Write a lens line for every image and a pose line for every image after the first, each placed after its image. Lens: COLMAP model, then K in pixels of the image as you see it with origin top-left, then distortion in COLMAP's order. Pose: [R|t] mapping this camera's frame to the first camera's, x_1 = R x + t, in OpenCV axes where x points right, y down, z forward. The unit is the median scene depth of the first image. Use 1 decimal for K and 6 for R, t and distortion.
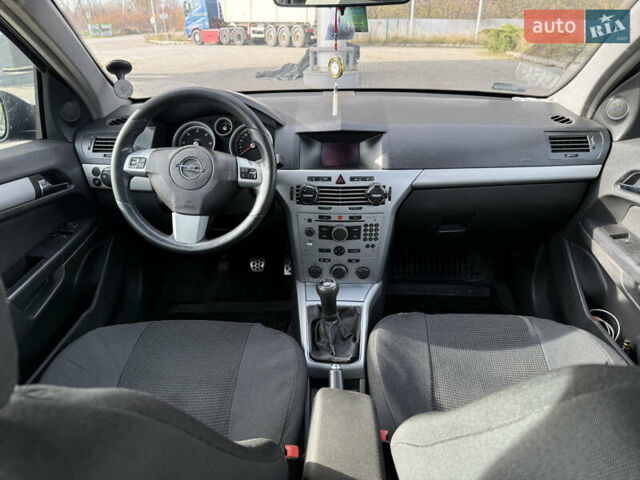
lens RADIAL K [[457.1, 0, 320.0], [0, 457.1, 240.0], [0, 0, 1]] dist [-0.014837, -0.003890]
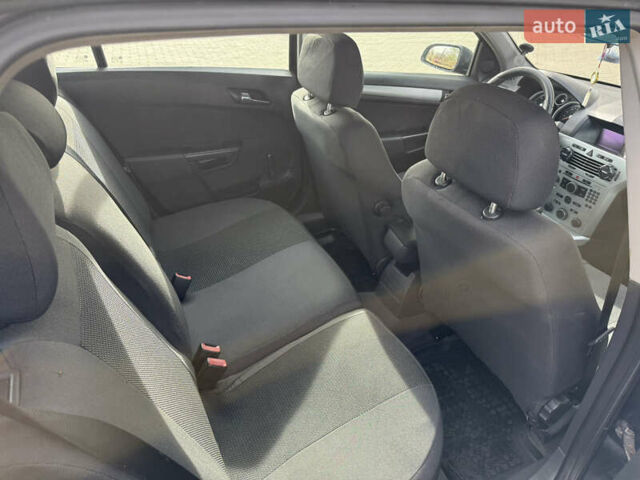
lens RADIAL K [[450.3, 0, 320.0], [0, 450.3, 240.0], [0, 0, 1]] dist [0.063594, -0.093744]
pose [[0.455664, 0.510804, -0.729006, 0.840567], [-0.453289, 0.837982, 0.303834, 0.050387], [0.766094, 0.192004, 0.613380, -0.492394]]
